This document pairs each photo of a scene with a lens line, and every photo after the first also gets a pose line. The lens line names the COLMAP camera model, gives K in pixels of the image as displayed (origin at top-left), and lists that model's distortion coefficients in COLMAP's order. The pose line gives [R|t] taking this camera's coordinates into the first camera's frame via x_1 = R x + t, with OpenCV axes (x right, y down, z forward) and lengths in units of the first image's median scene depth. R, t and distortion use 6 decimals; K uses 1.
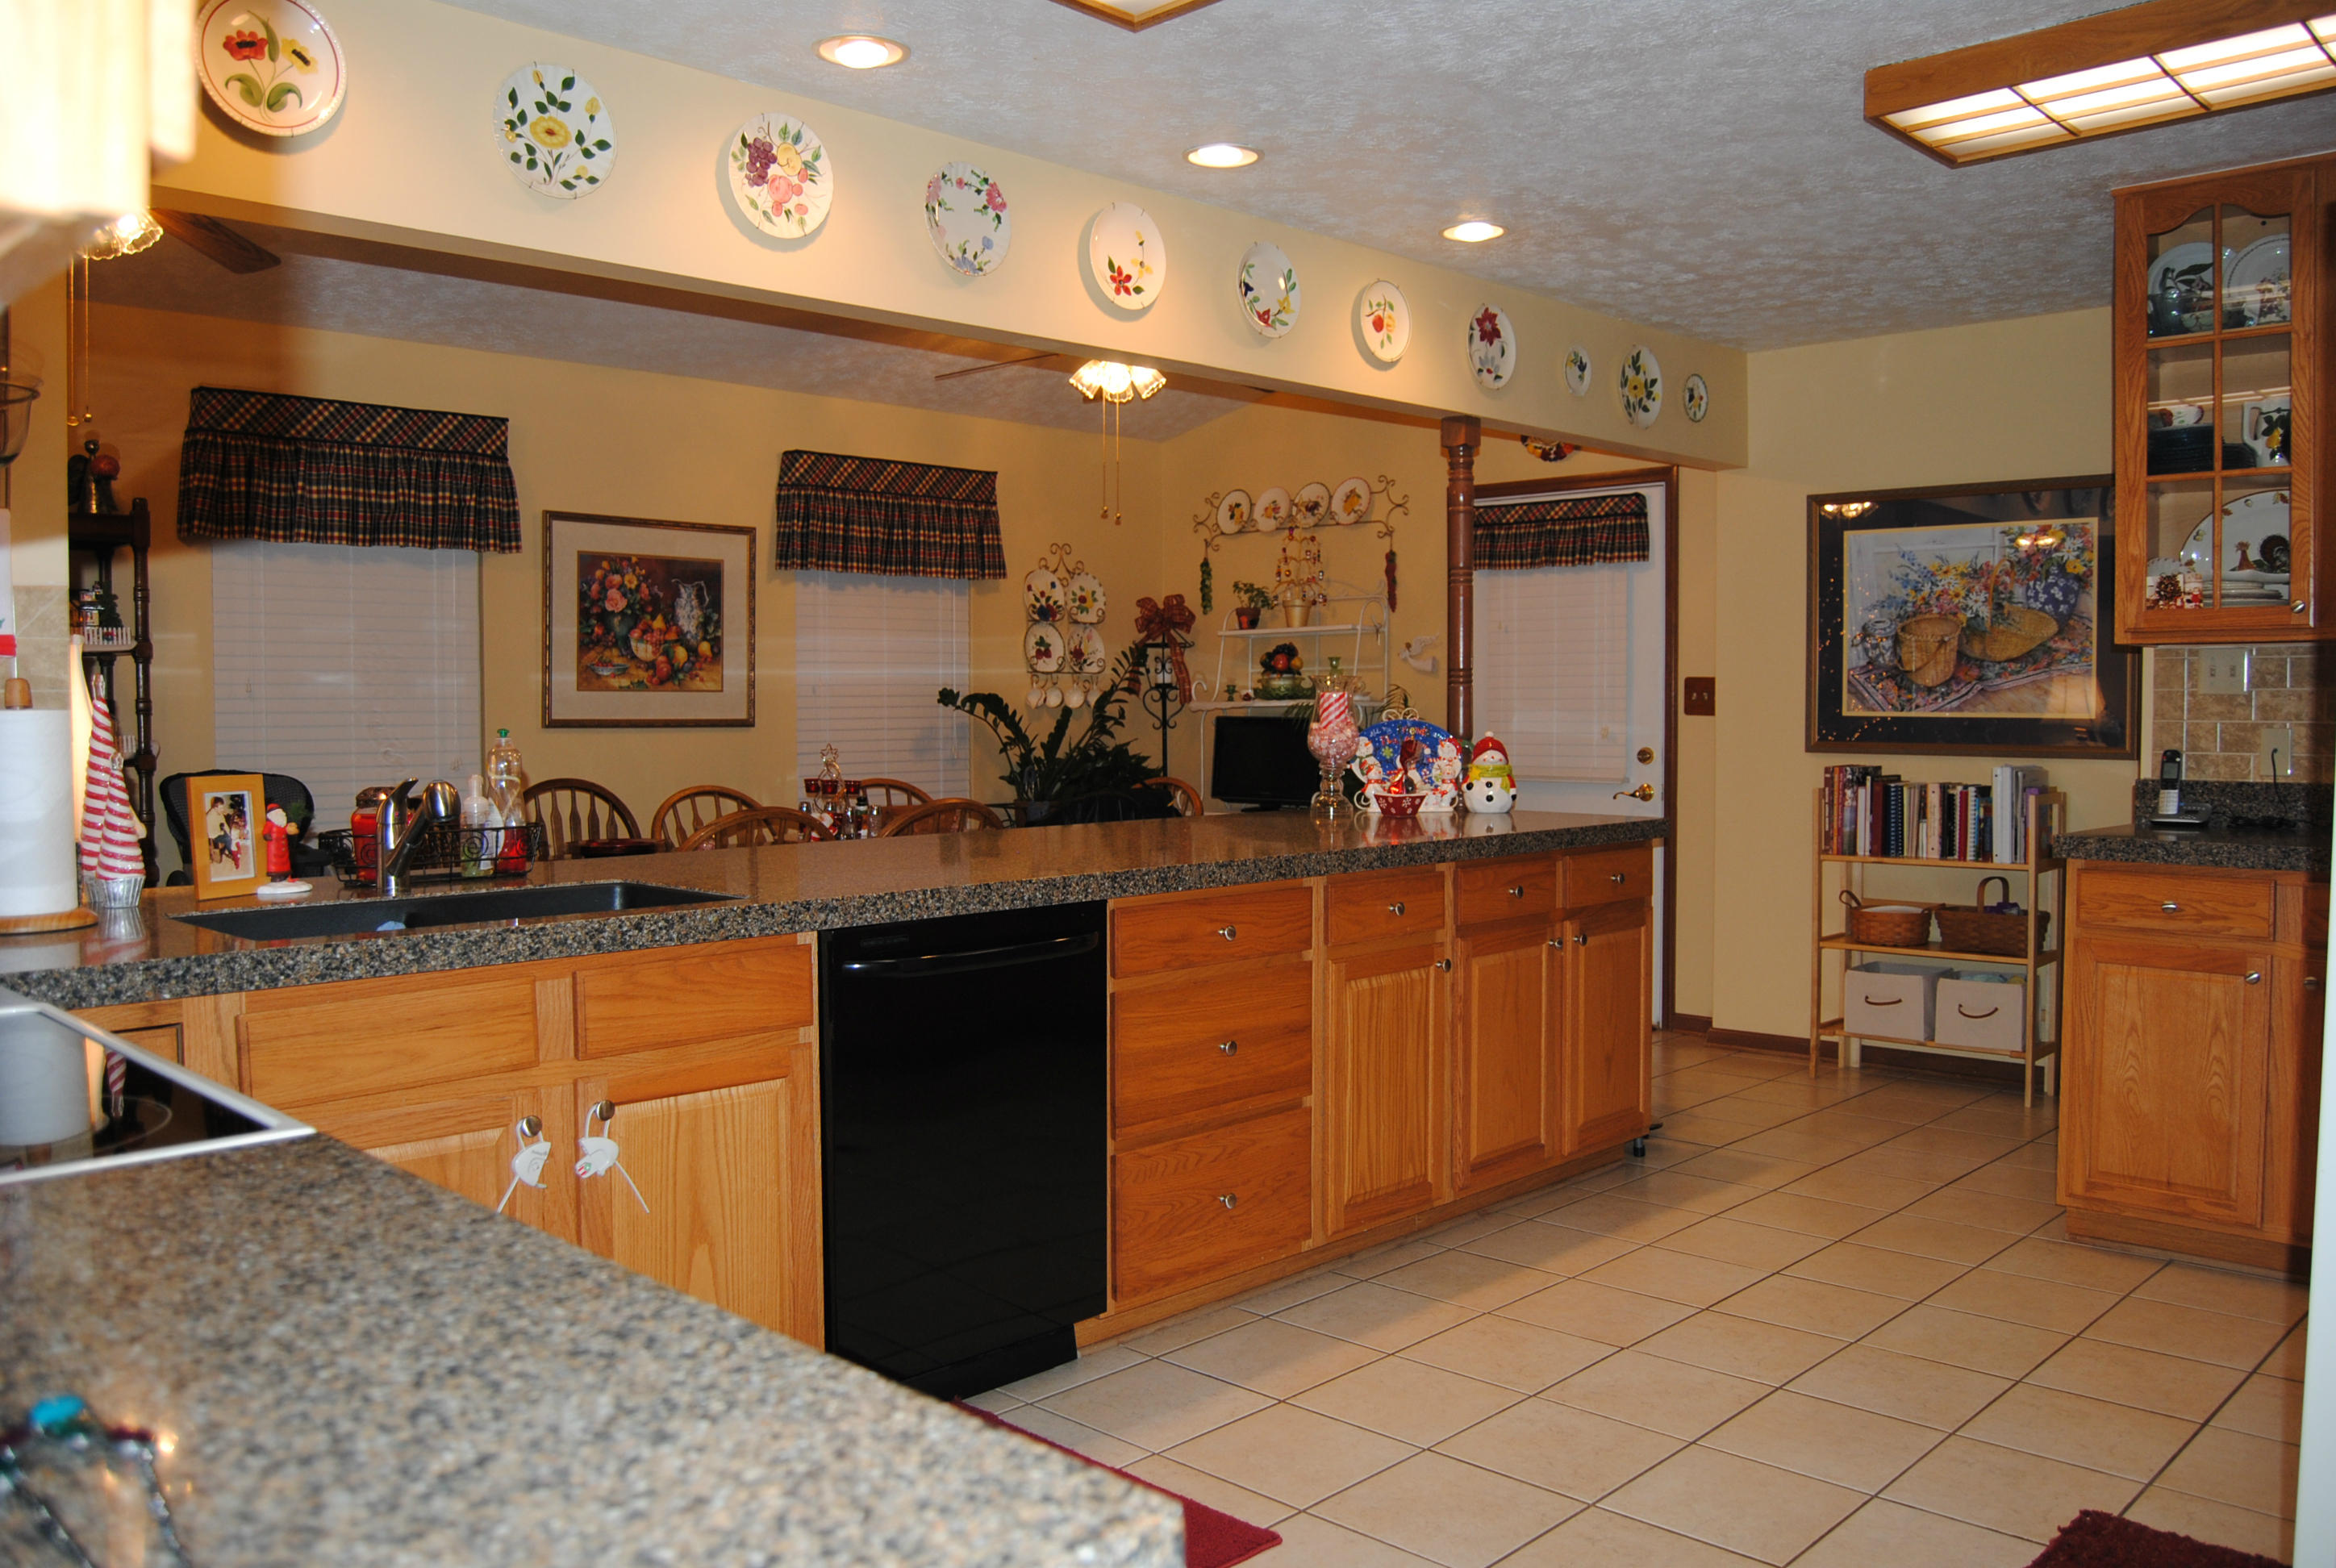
lens RADIAL K [[1822.1, 0, 1179.4], [0, 1822.1, 746.5], [0, 0, 1]] dist [-0.050314, -0.000177]
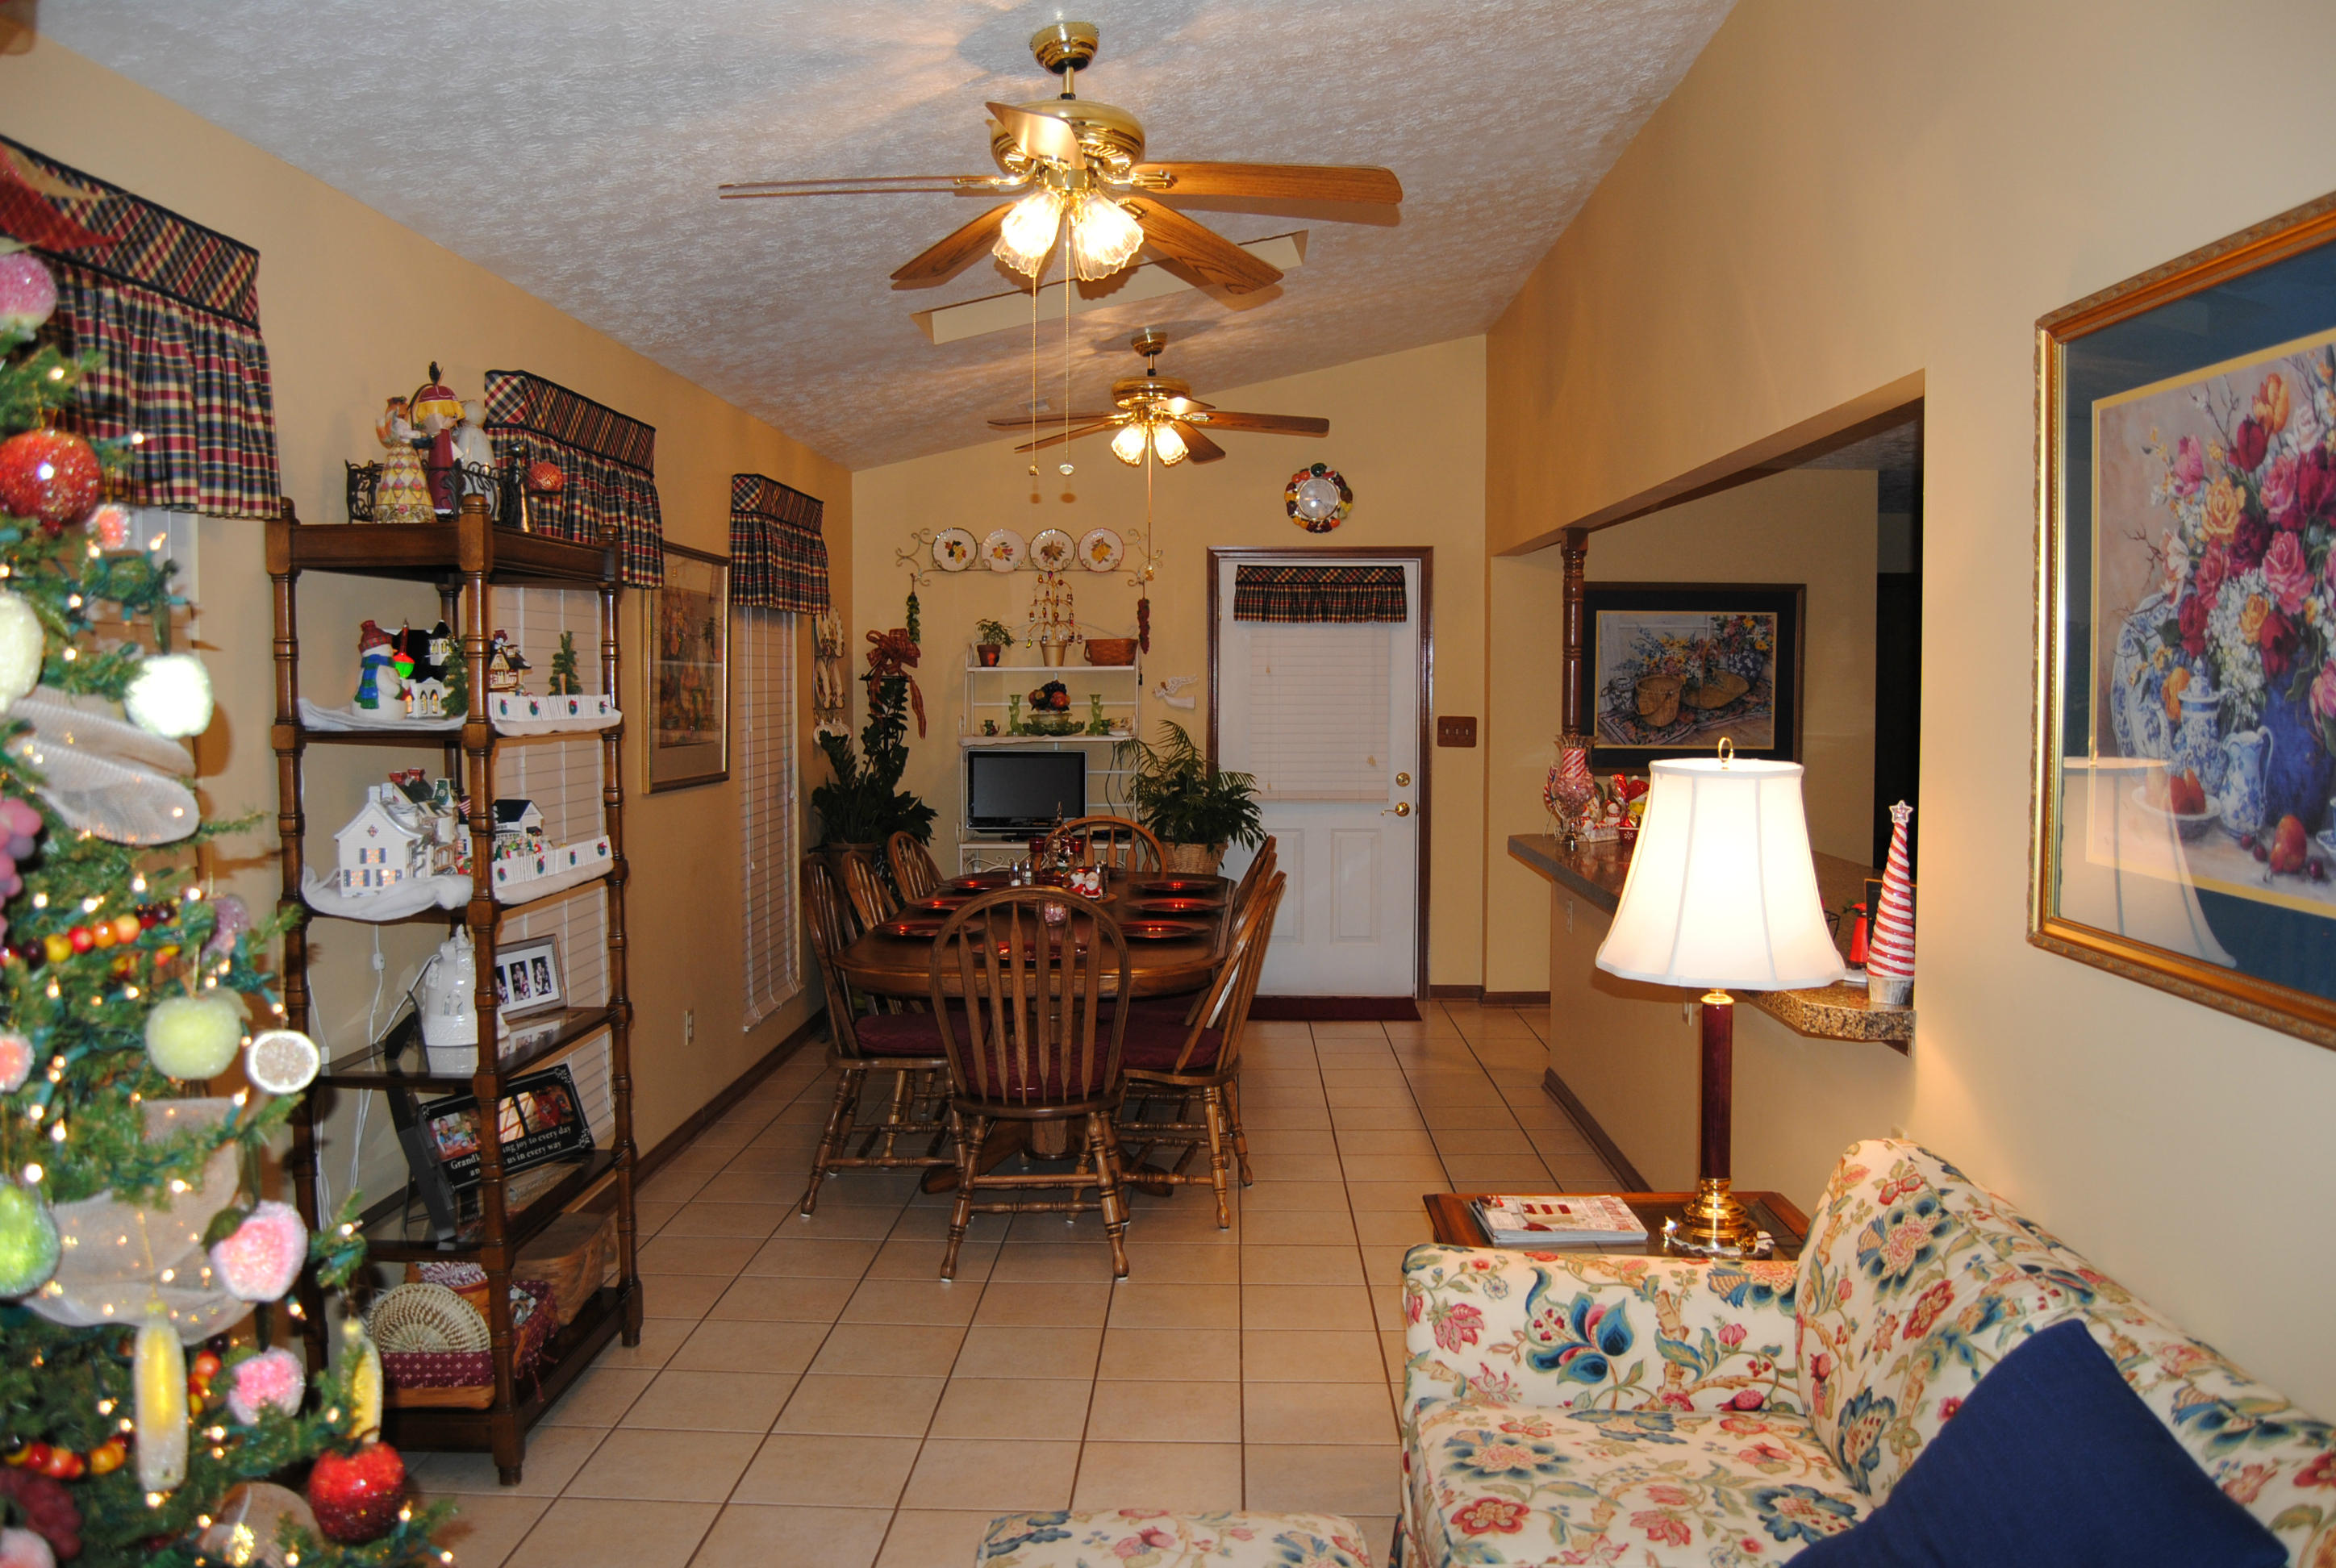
lens RADIAL K [[1822.1, 0, 1179.4], [0, 1822.1, 746.5], [0, 0, 1]] dist [-0.050314, -0.000177]
pose [[0.740819, -0.021667, 0.671355, -0.784534], [0.014299, 0.999762, 0.016488, -0.045913], [-0.671553, -0.002615, 0.740952, 0.214614]]
